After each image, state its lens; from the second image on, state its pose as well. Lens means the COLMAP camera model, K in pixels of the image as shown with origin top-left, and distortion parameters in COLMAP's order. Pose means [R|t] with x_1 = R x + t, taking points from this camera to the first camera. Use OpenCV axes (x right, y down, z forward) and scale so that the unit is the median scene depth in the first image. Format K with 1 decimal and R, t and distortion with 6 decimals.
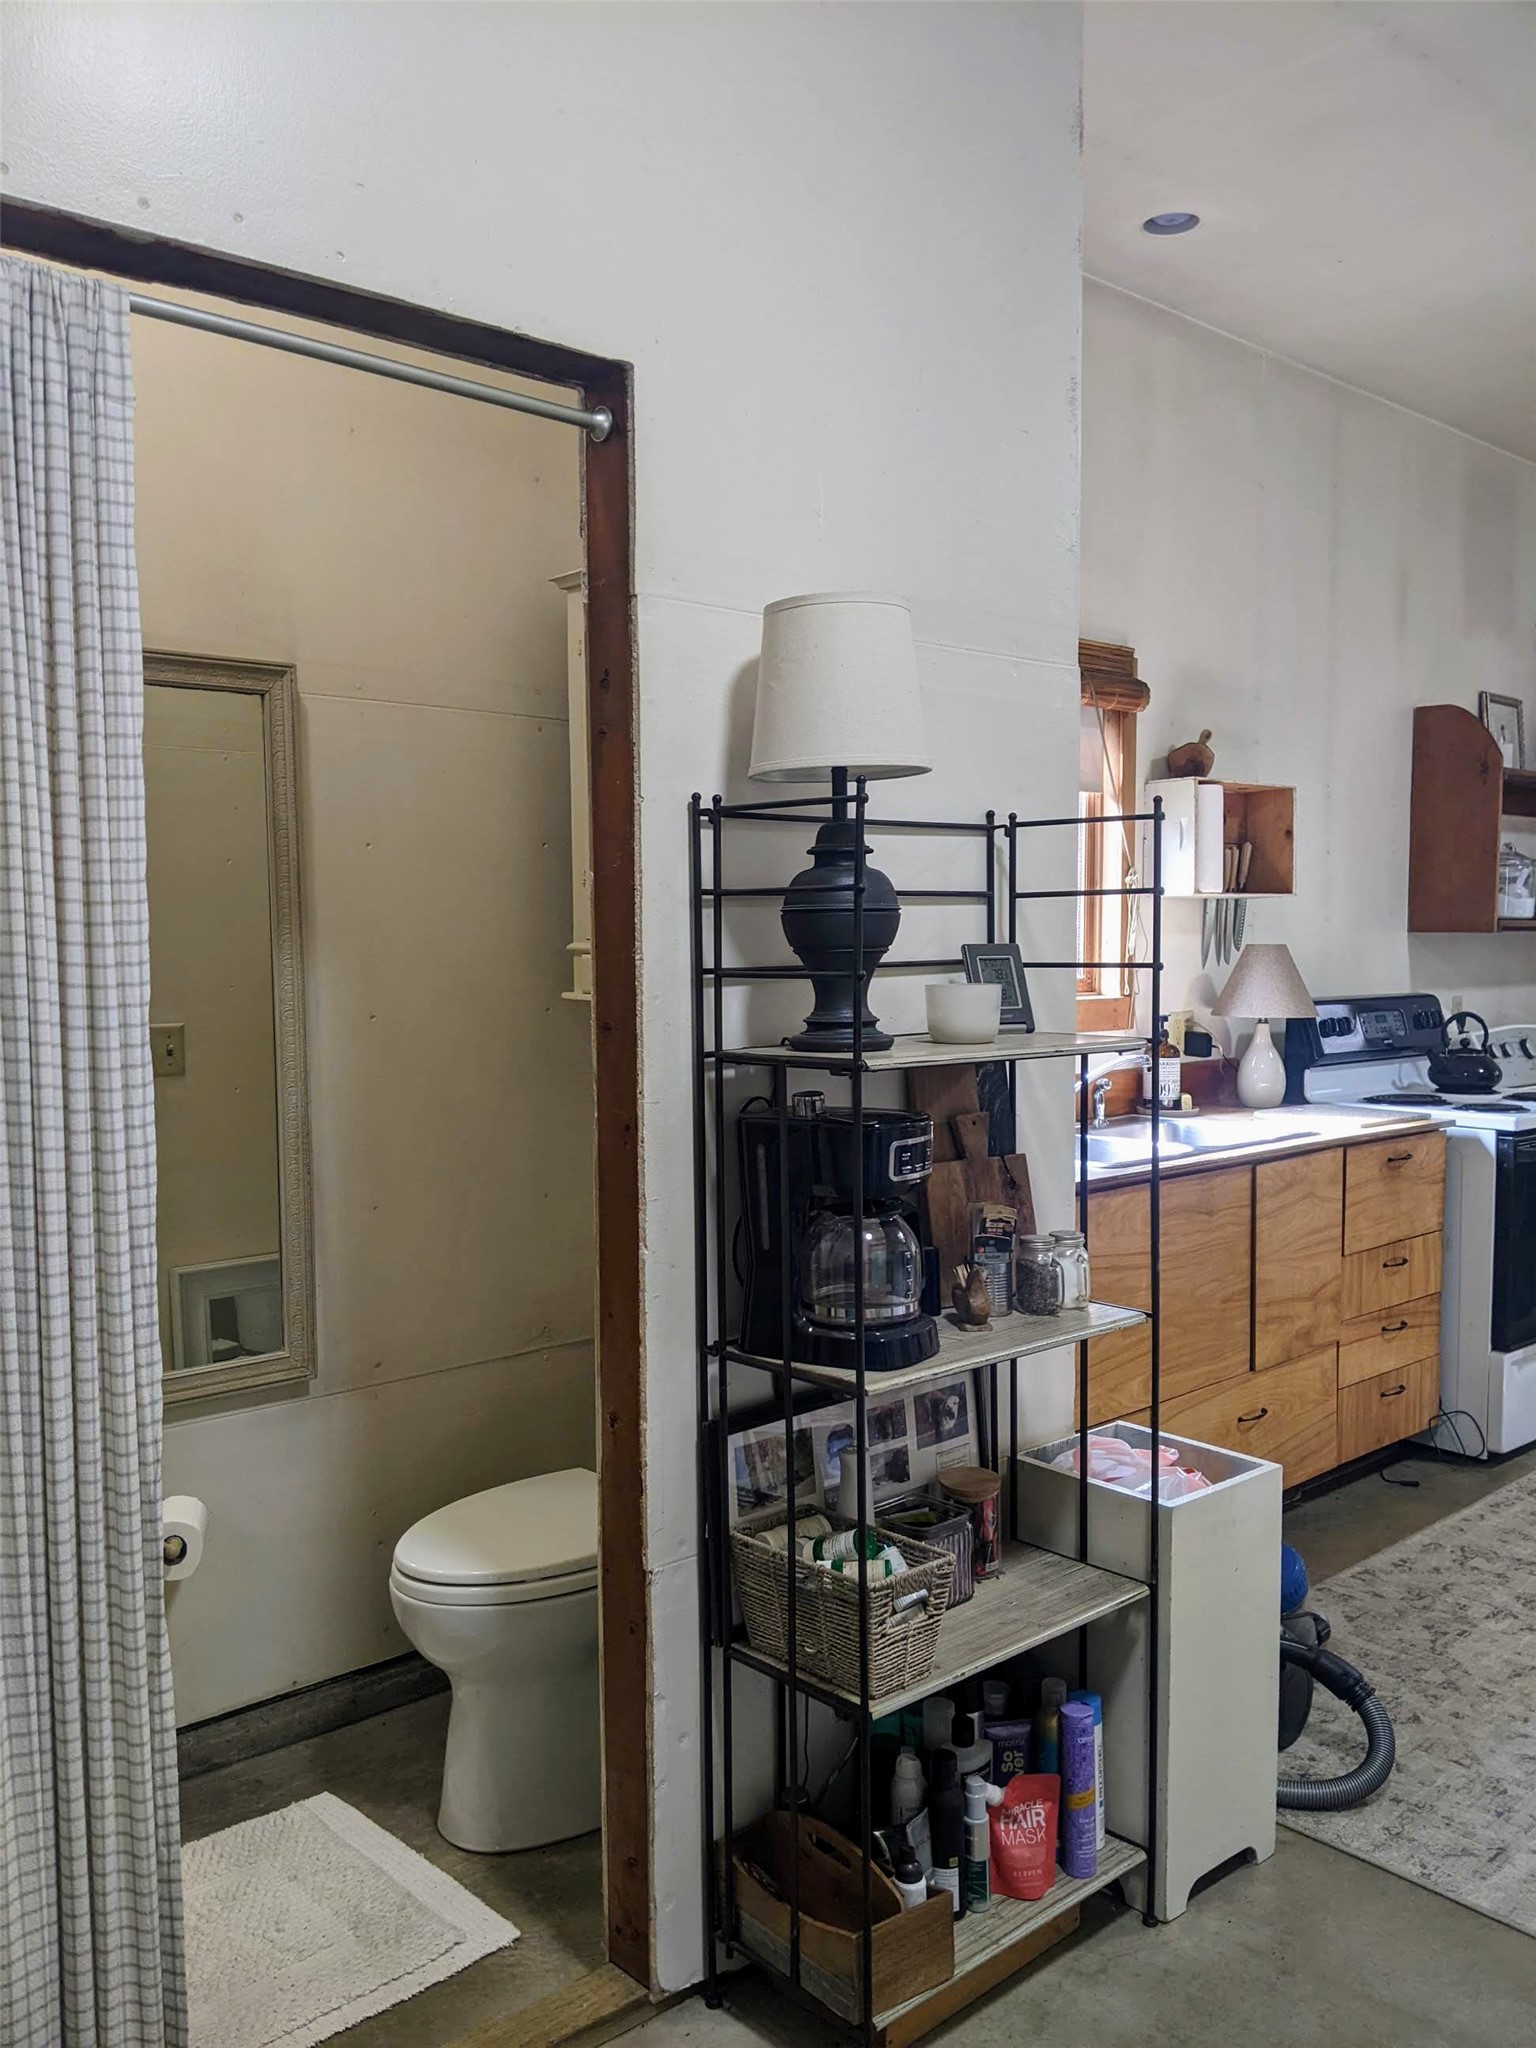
lens RADIAL K [[1640.7, 0, 725.3], [0, 1640.7, 1044.4], [0, 0, 1]] dist [0.065405, -0.129342]
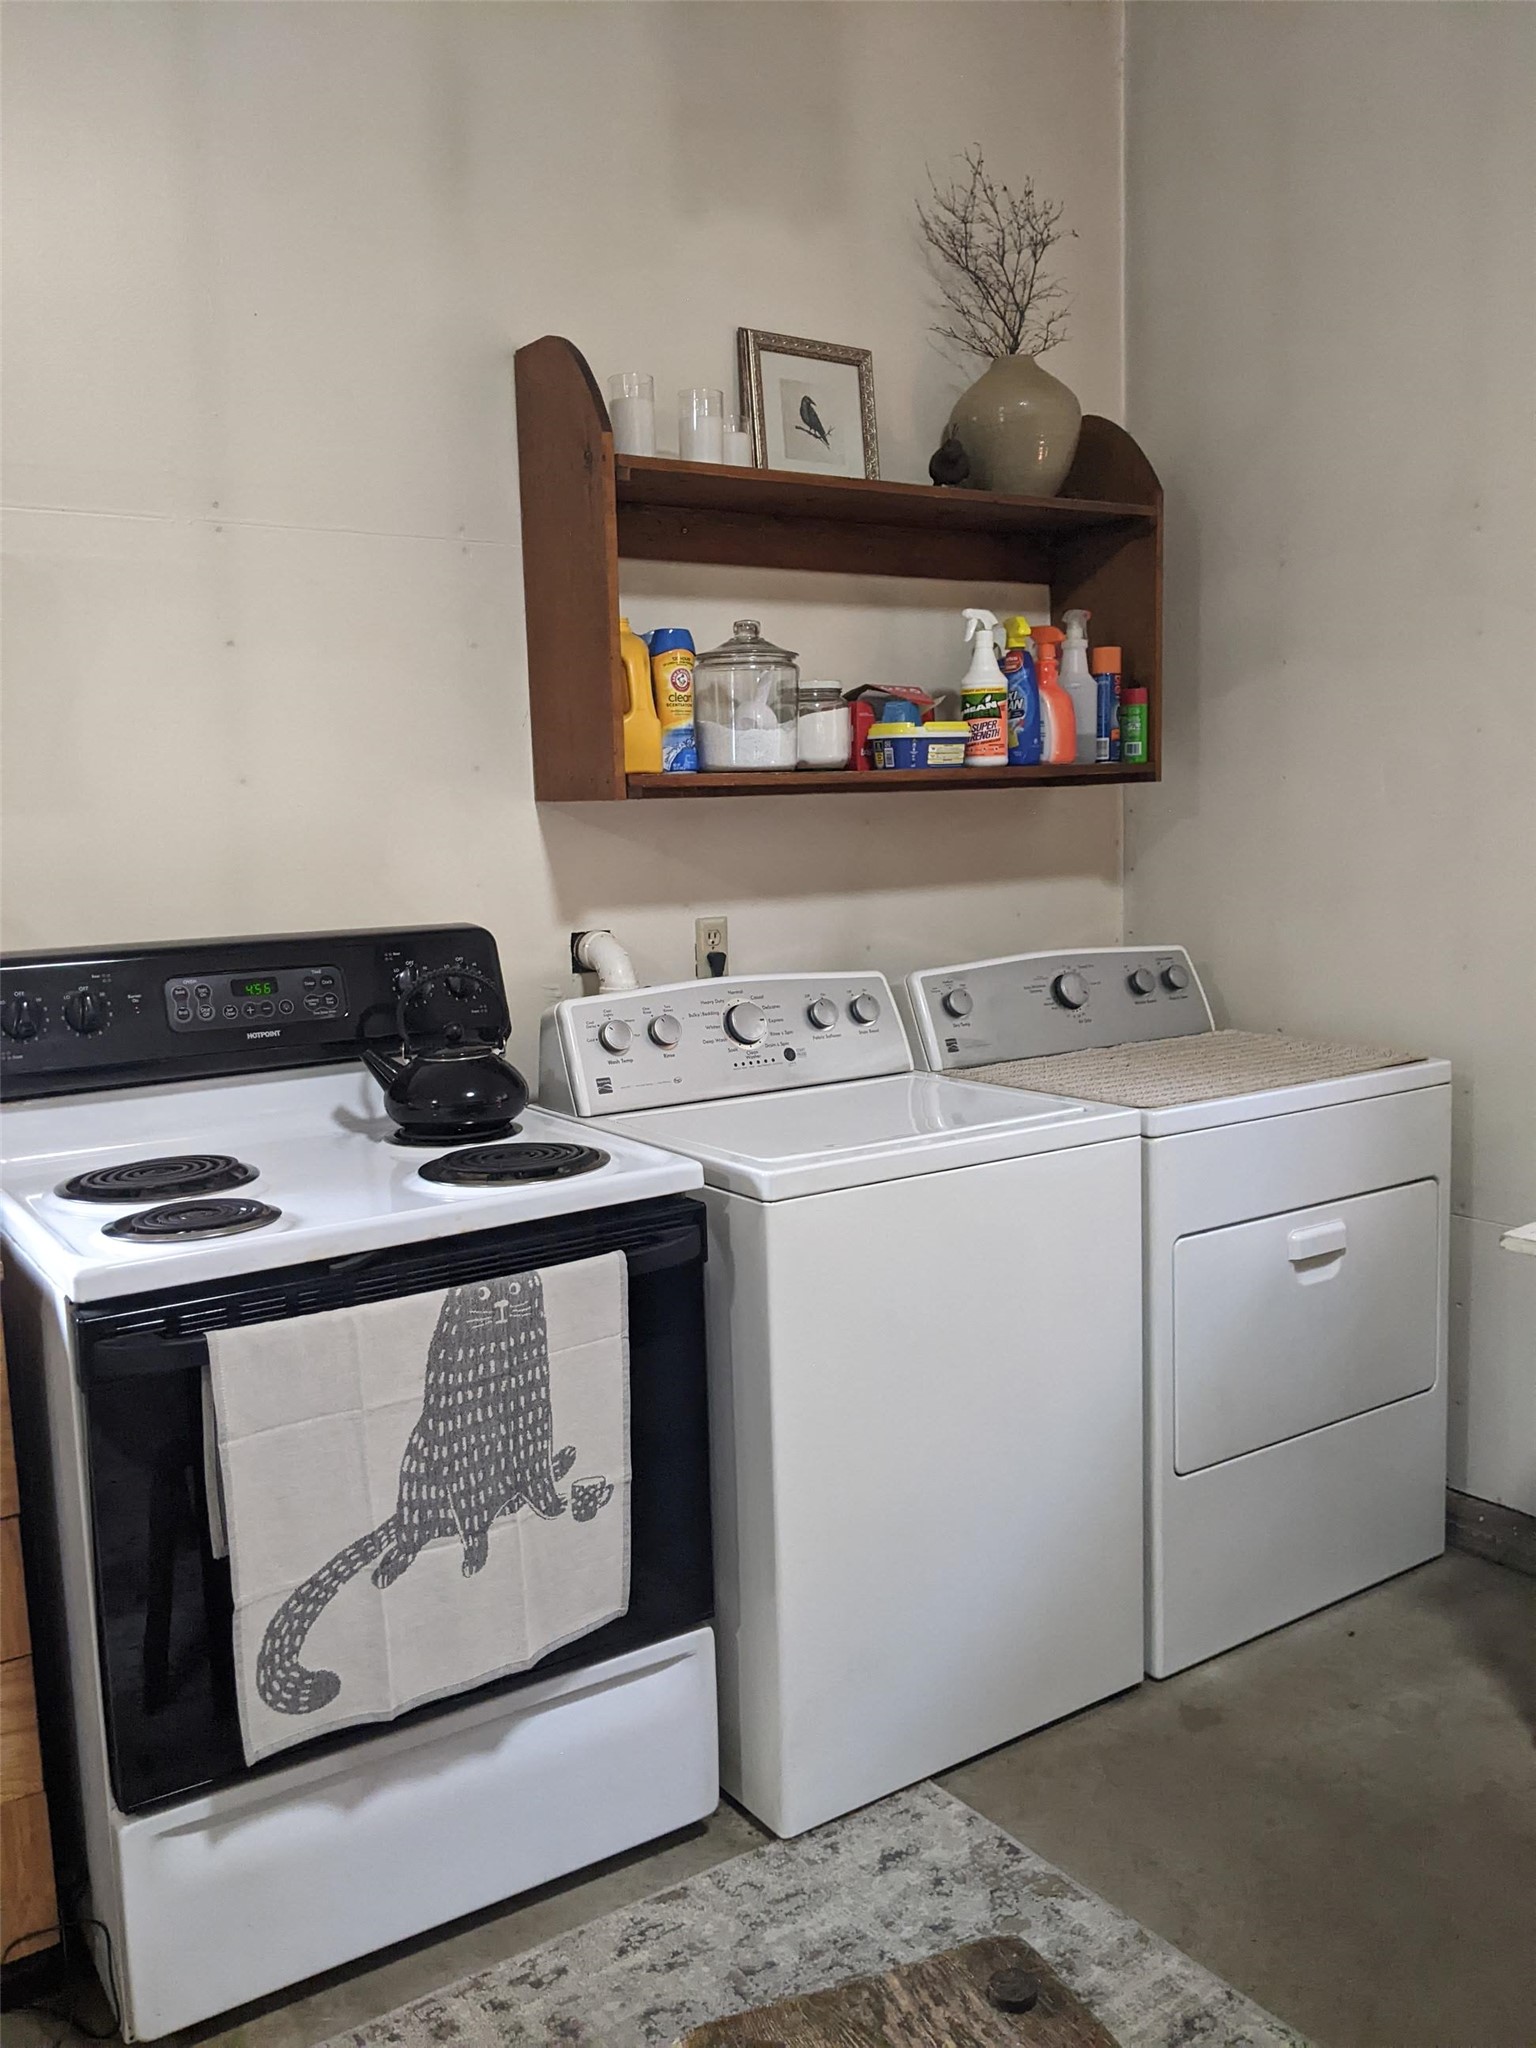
lens RADIAL K [[1640.7, 0, 753.2], [0, 1640.7, 992.6], [0, 0, 1]] dist [0.065405, -0.129342]
pose [[0.992078, -0.009744, -0.125243, 0.915606], [0.016516, 0.998450, 0.053149, -0.057119], [0.124531, -0.054796, 0.990701, 0.827563]]
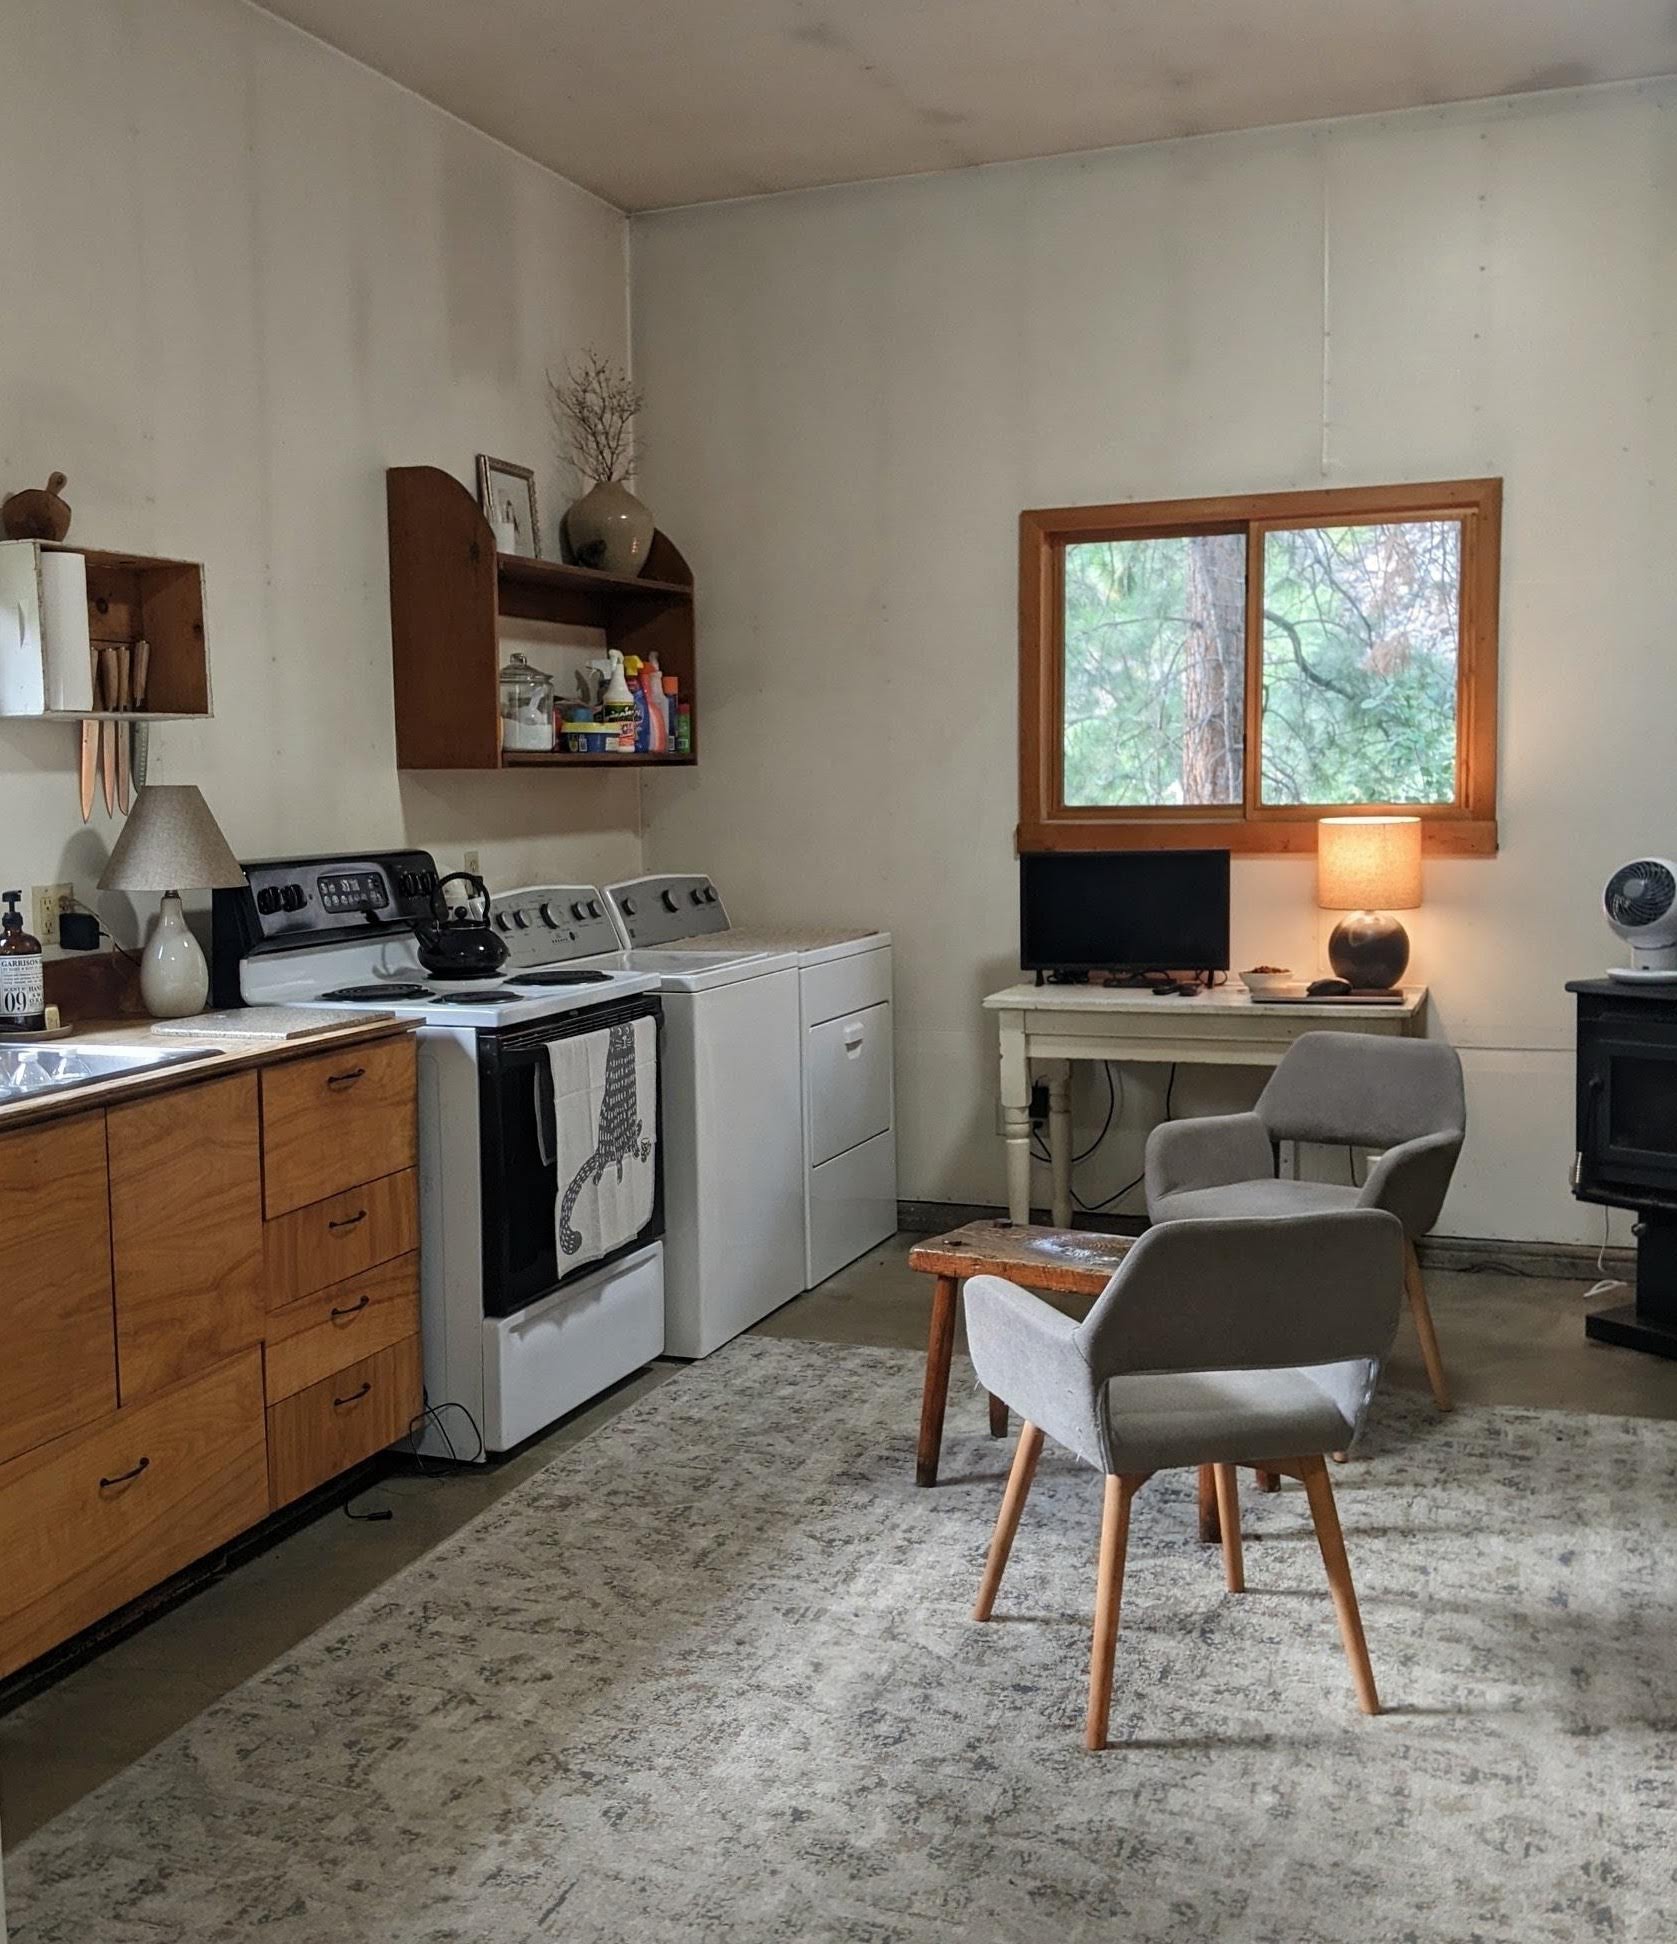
lens RADIAL K [[2076.4, 0, 721.8], [0, 2076.4, 977.5], [0, 0, 1]] dist [0.044376, 0.000000]
pose [[0.891212, -0.054746, 0.450271, 0.186211], [0.042645, 0.998405, 0.036985, -0.002409], [-0.451578, -0.013760, 0.892126, 0.135929]]
